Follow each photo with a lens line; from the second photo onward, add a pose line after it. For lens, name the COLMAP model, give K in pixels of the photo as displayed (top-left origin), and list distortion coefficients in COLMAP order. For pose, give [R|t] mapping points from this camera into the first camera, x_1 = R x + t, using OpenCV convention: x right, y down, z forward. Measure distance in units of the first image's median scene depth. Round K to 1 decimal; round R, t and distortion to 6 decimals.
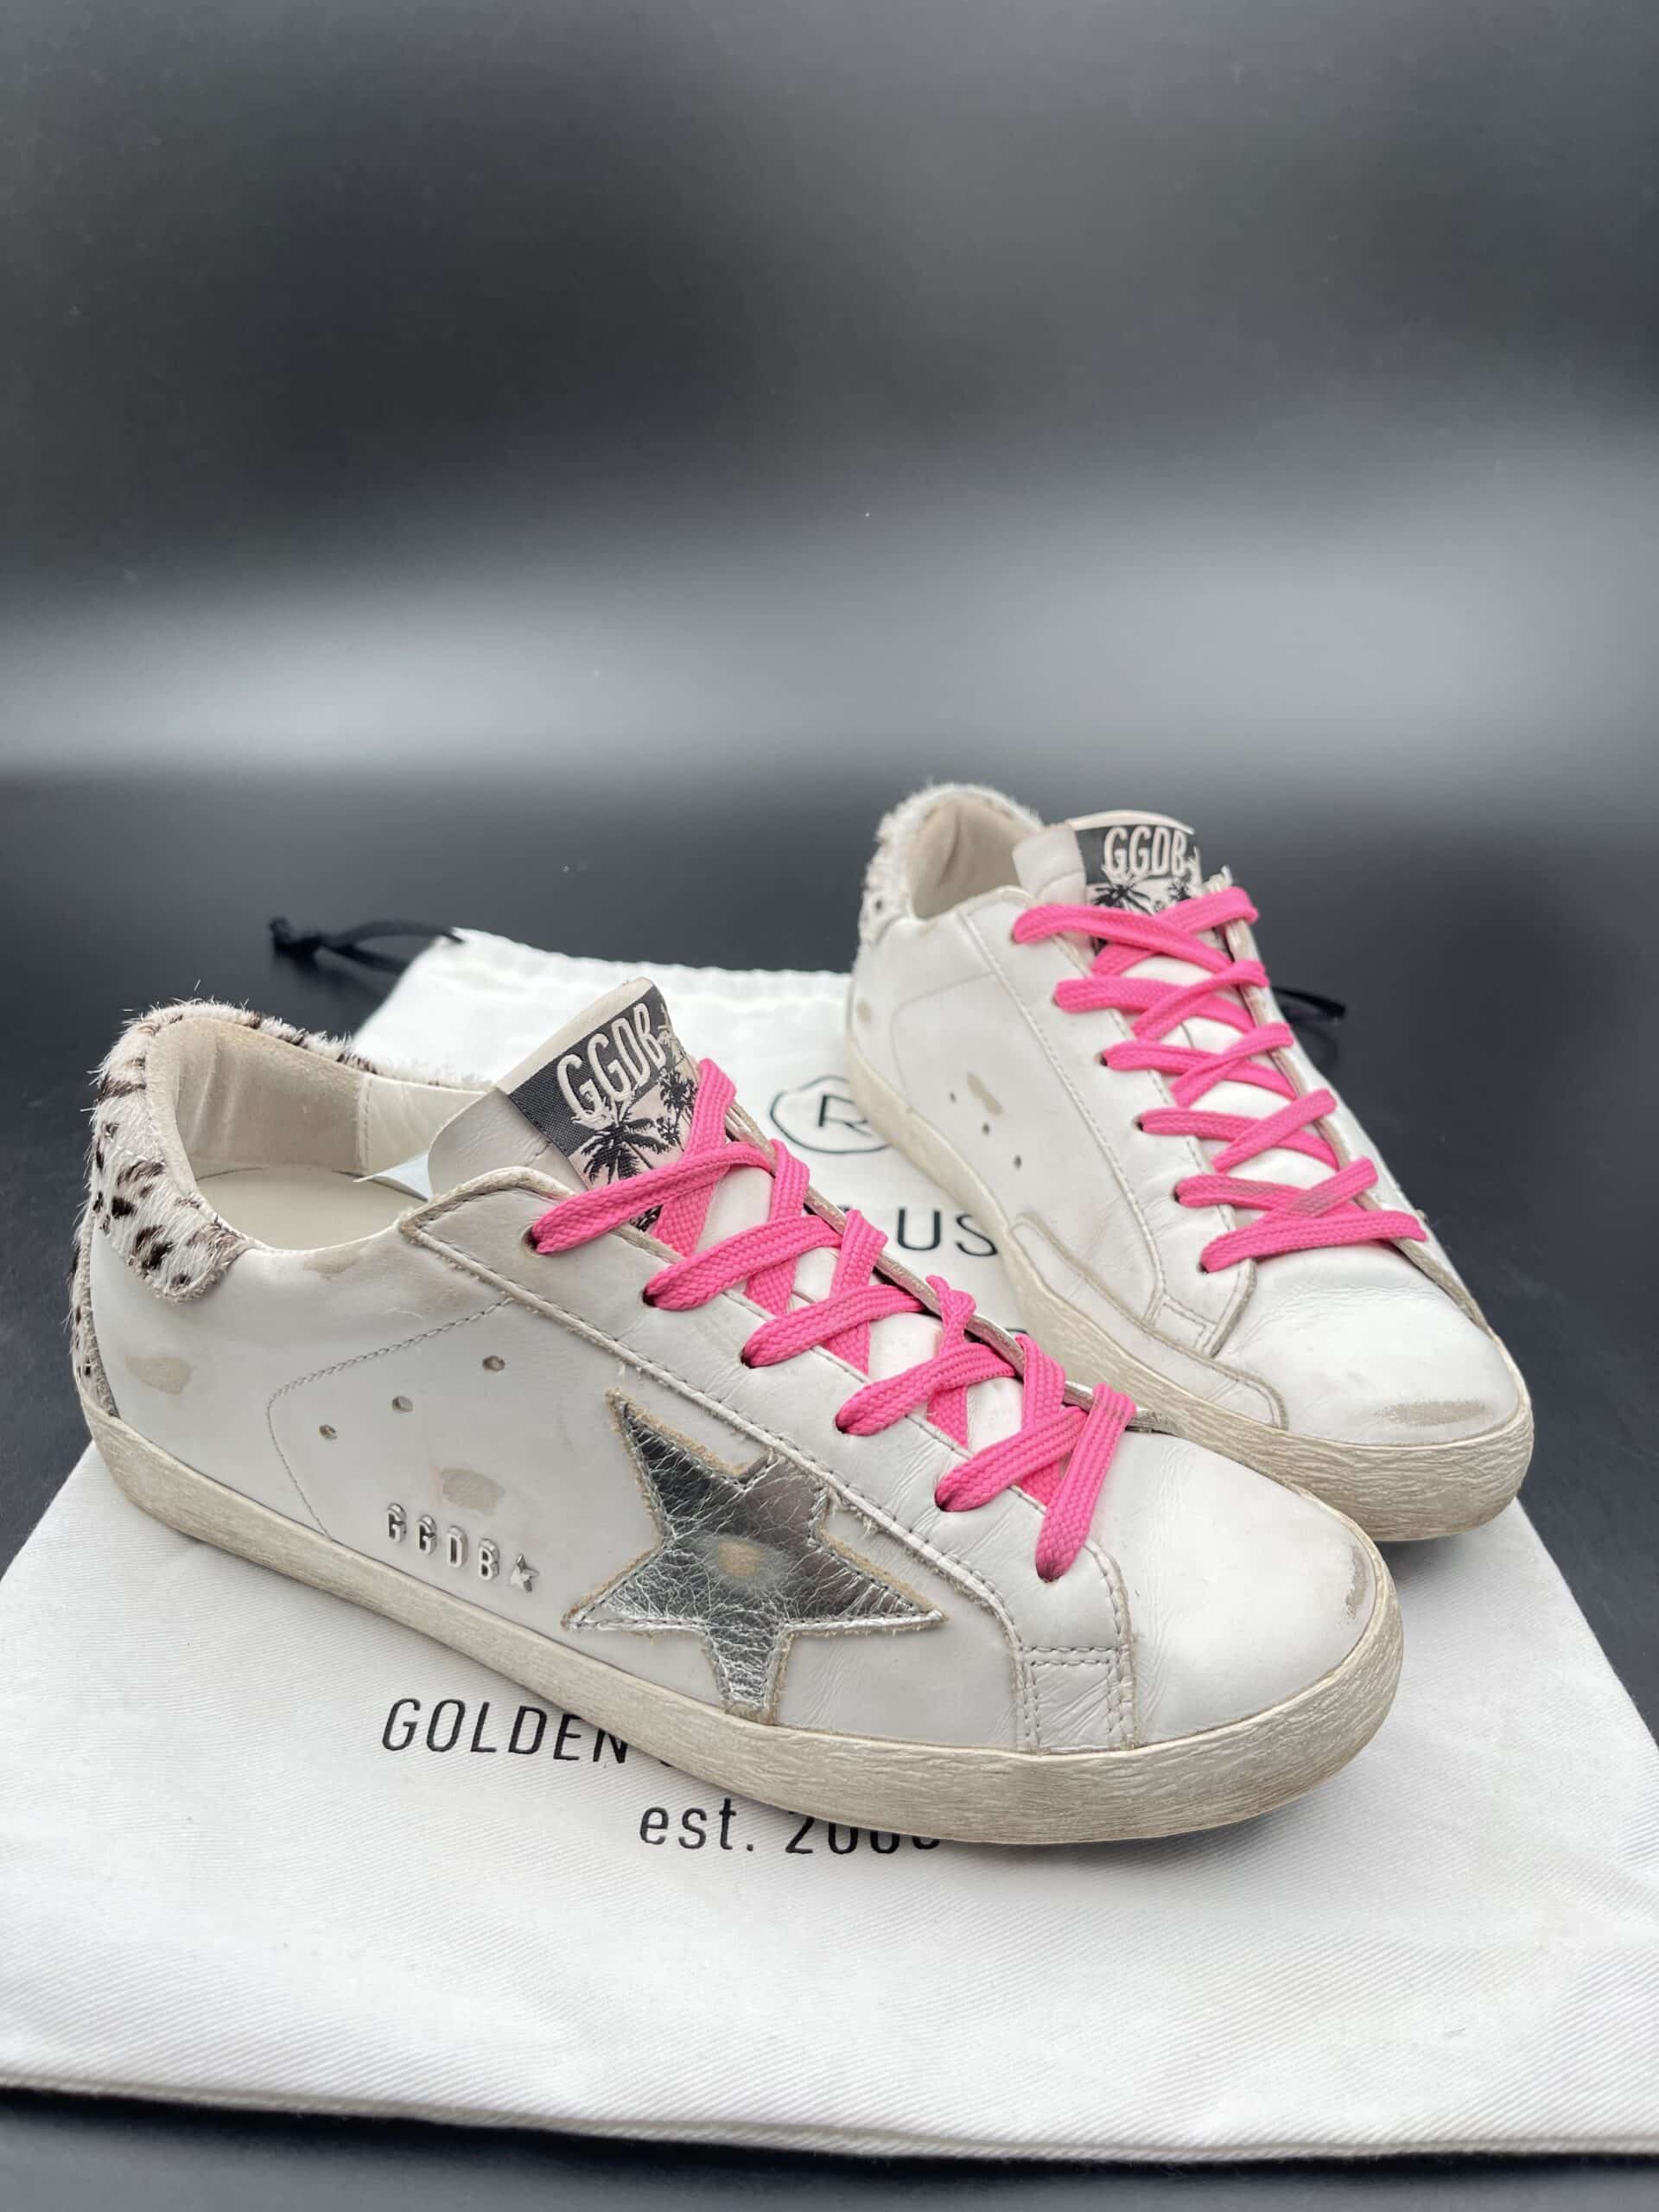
lens RADIAL K [[1692.2, 0, 829.5], [0, 1692.2, 1106.0], [0, 0, 1]] dist [0.020064, -0.111807]
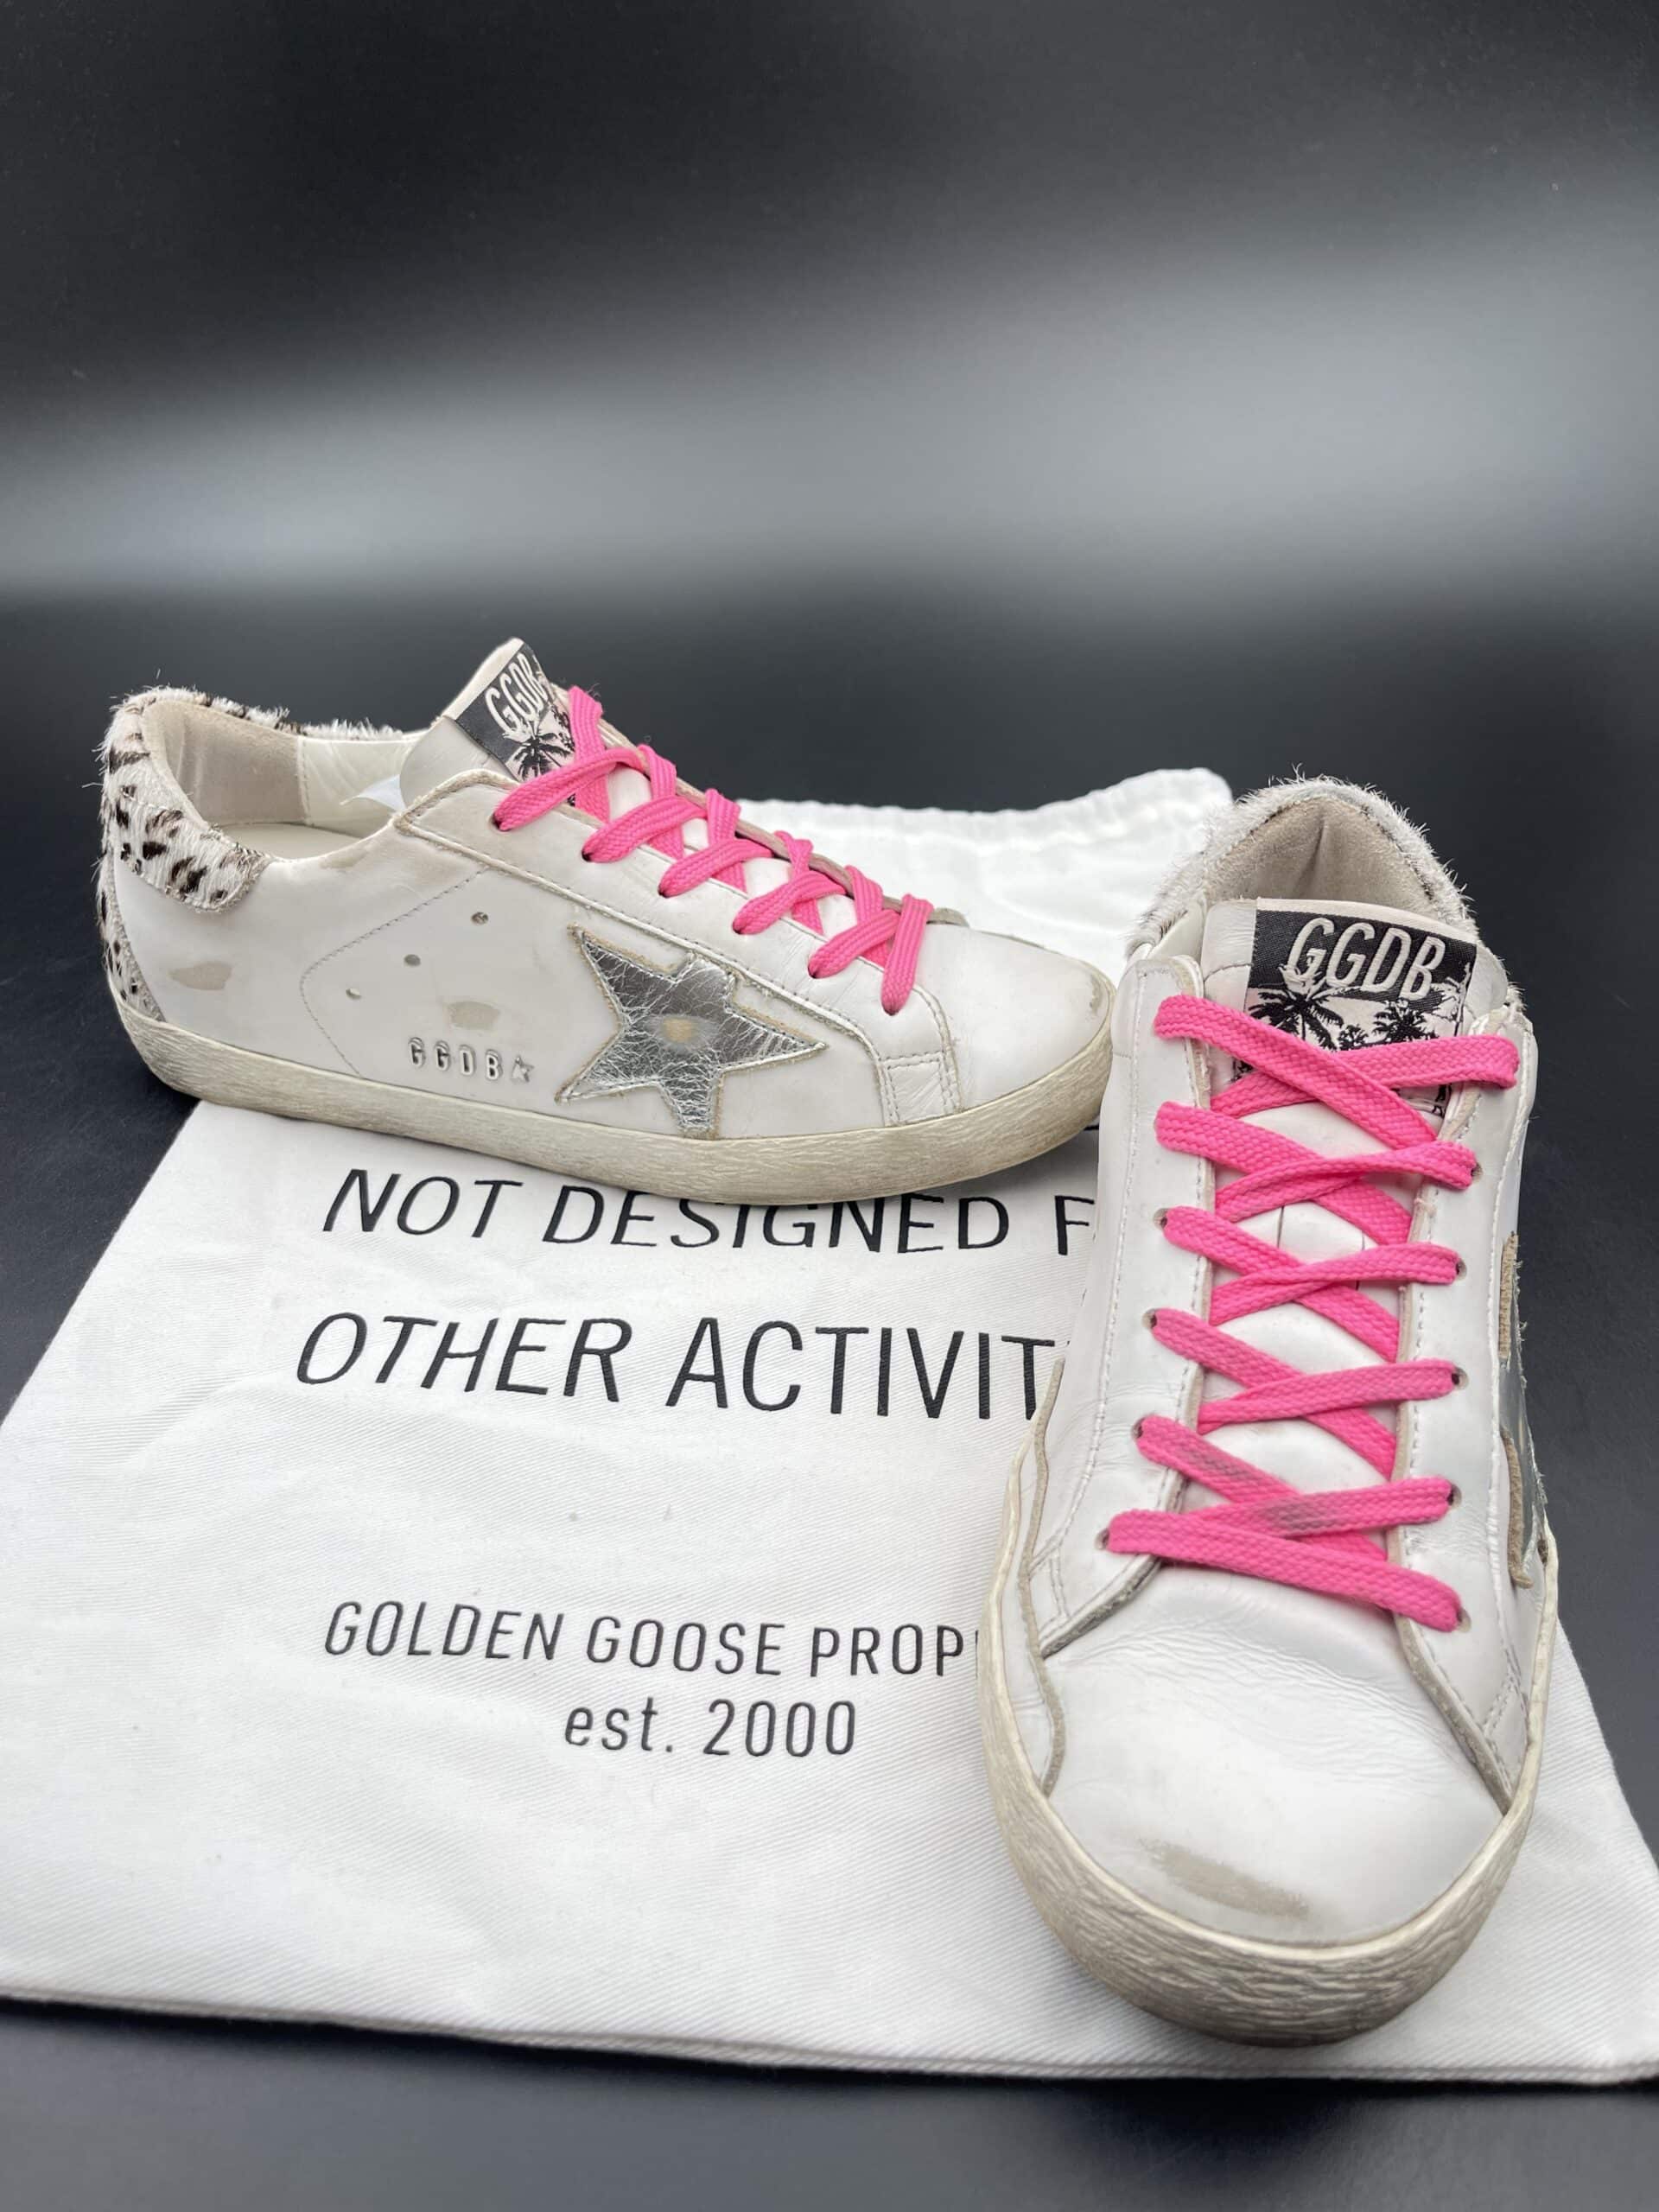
lens RADIAL K [[1703.2, 0, 821.5], [0, 1703.2, 1132.3], [0, 0, 1]] dist [0.049459, -0.164256]
pose [[0.980566, -0.143395, 0.133893, -0.134156], [0.117148, 0.975409, 0.186691, 0.093730], [-0.157371, -0.167378, 0.973252, -0.413682]]
